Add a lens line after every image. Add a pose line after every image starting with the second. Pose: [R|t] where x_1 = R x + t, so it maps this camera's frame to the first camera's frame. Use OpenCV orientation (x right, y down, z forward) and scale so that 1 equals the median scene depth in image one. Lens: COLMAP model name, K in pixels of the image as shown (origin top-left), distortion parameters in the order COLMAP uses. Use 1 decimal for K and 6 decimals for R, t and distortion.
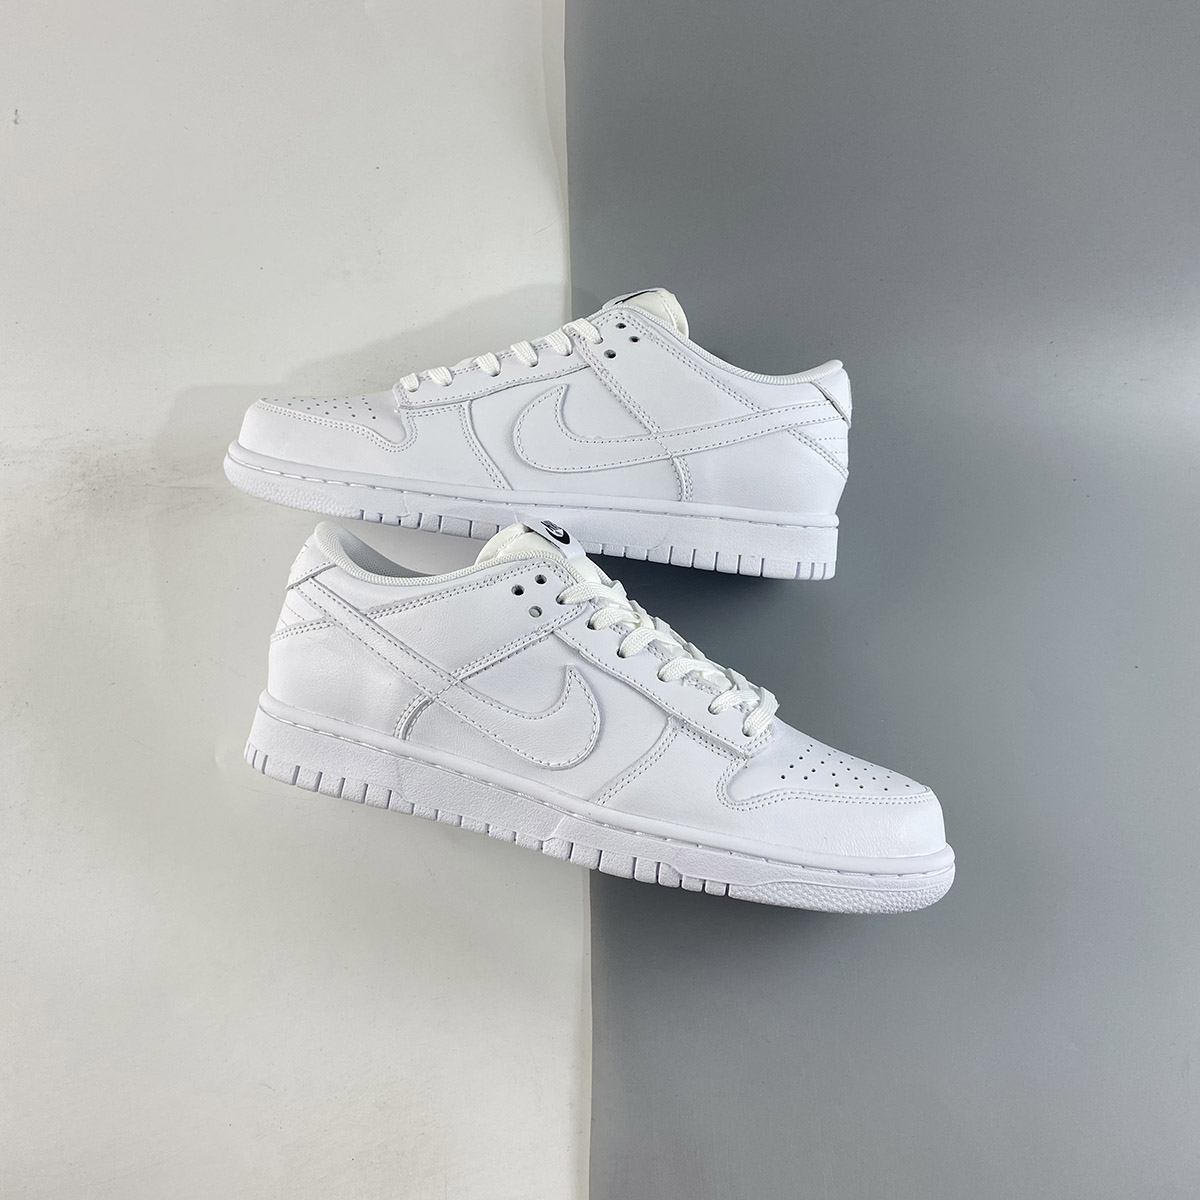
lens RADIAL K [[1181.3, 0, 603.2], [0, 1181.3, 596.5], [0, 0, 1]] dist [0.056150, 0.000000]
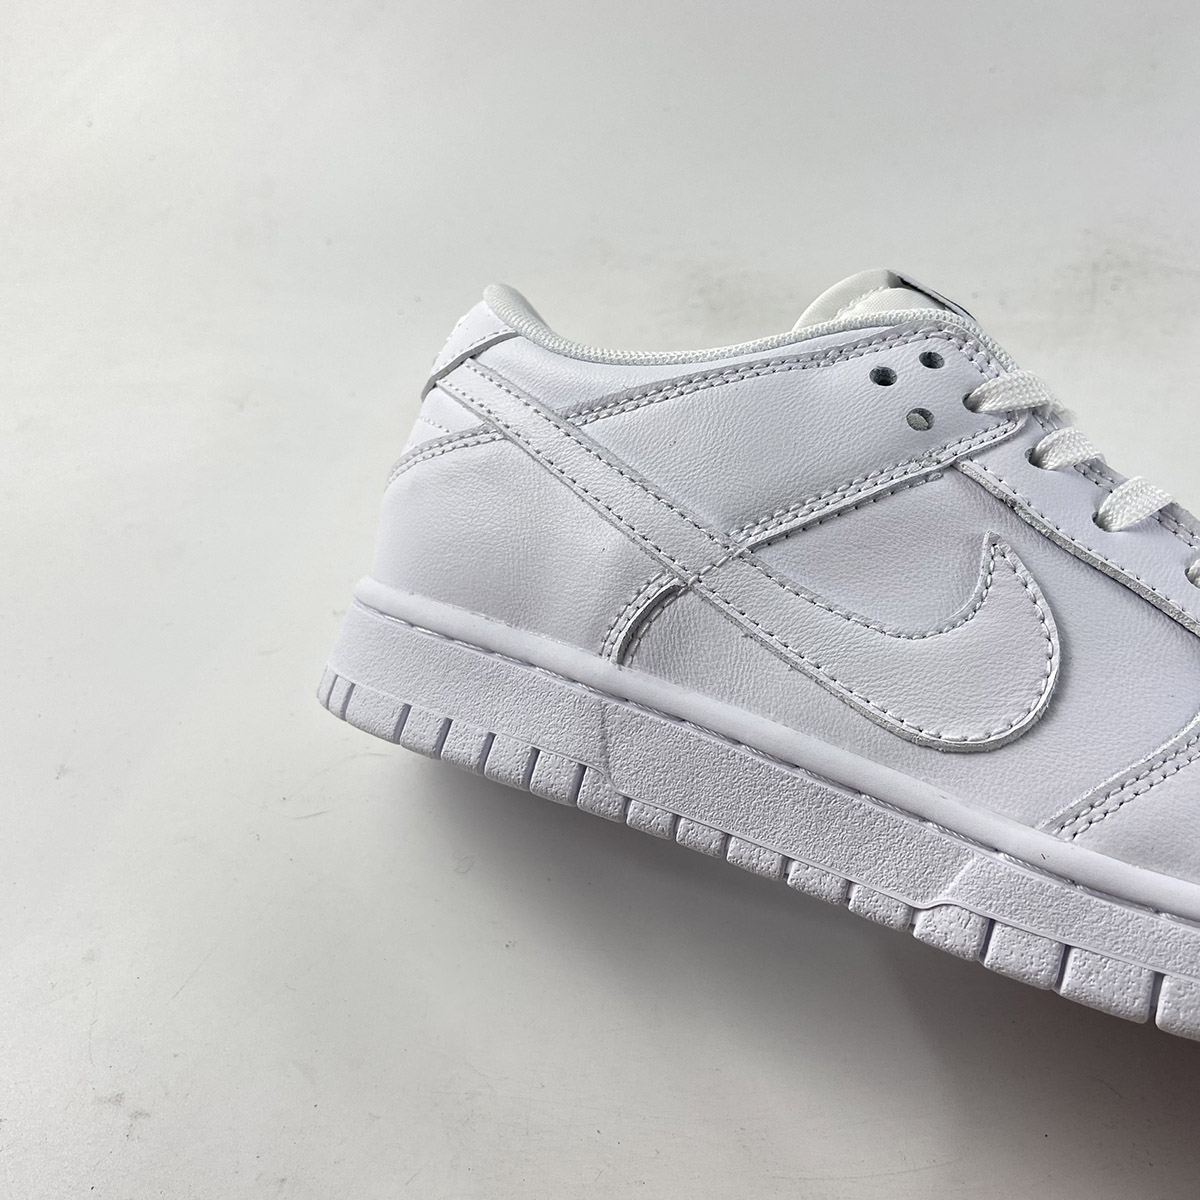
lens RADIAL K [[1181.3, 0, 593.5], [0, 1181.3, 588.2], [0, 0, 1]] dist [0.056150, 0.000000]
pose [[0.986873, 0.080548, -0.139974, -0.114248], [-0.094235, 0.991096, -0.094070, 0.137310], [0.131151, 0.106026, 0.985676, 0.518403]]
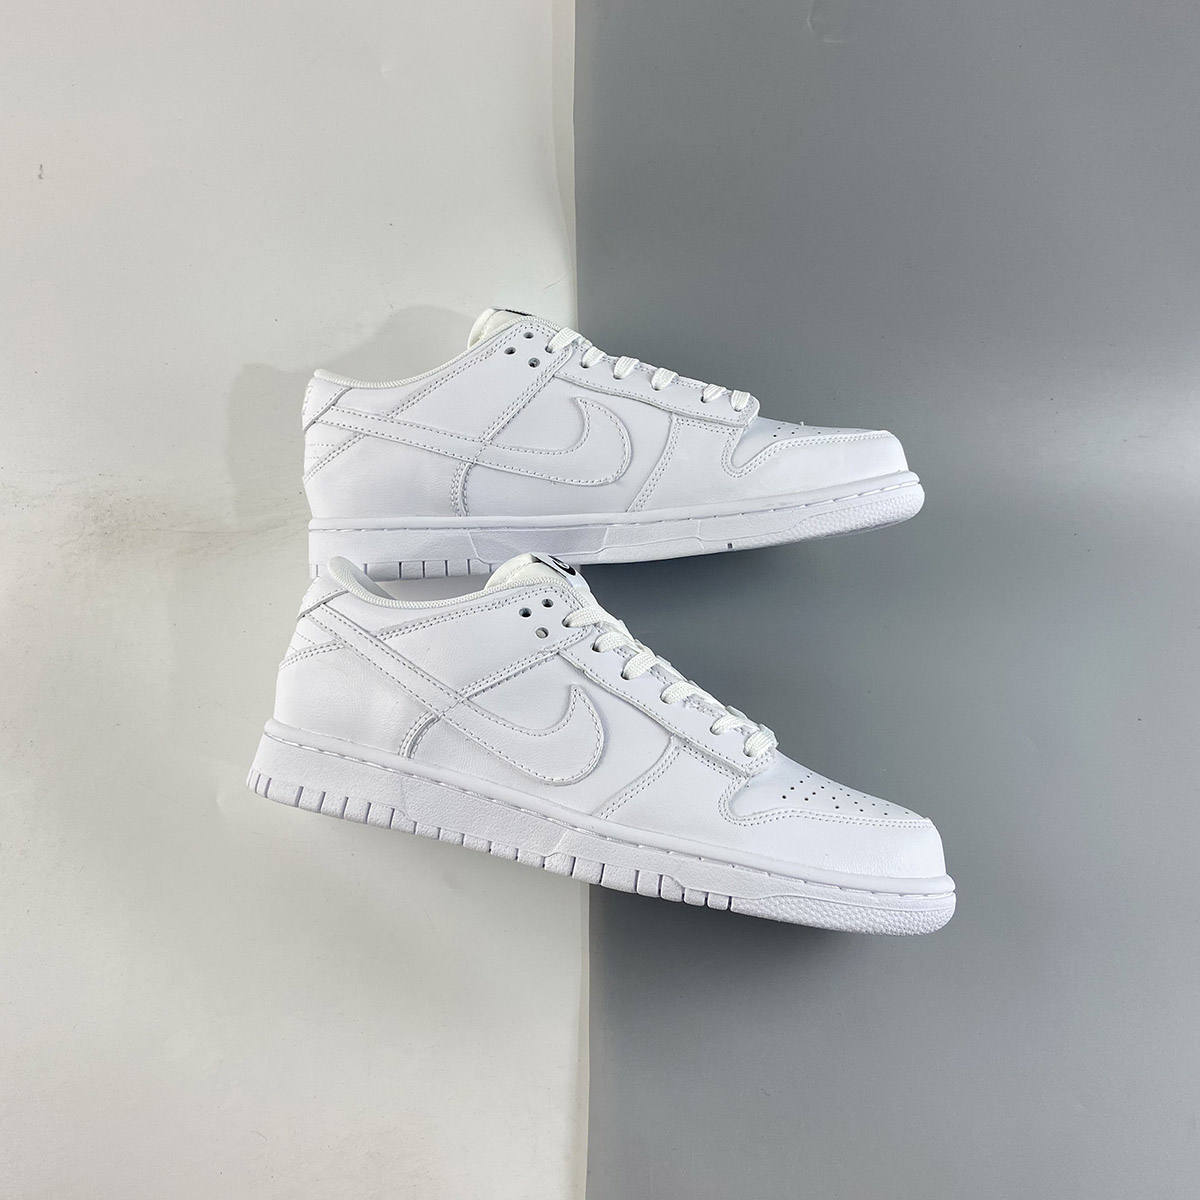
lens RADIAL K [[1181.3, 0, 612.0], [0, 1181.3, 598.2], [0, 0, 1]] dist [0.056150, 0.000000]
pose [[0.999761, 0.014606, 0.016278, -0.013689], [-0.012067, 0.989154, -0.146387, 0.132559], [-0.018239, 0.146156, 0.989093, -0.021590]]
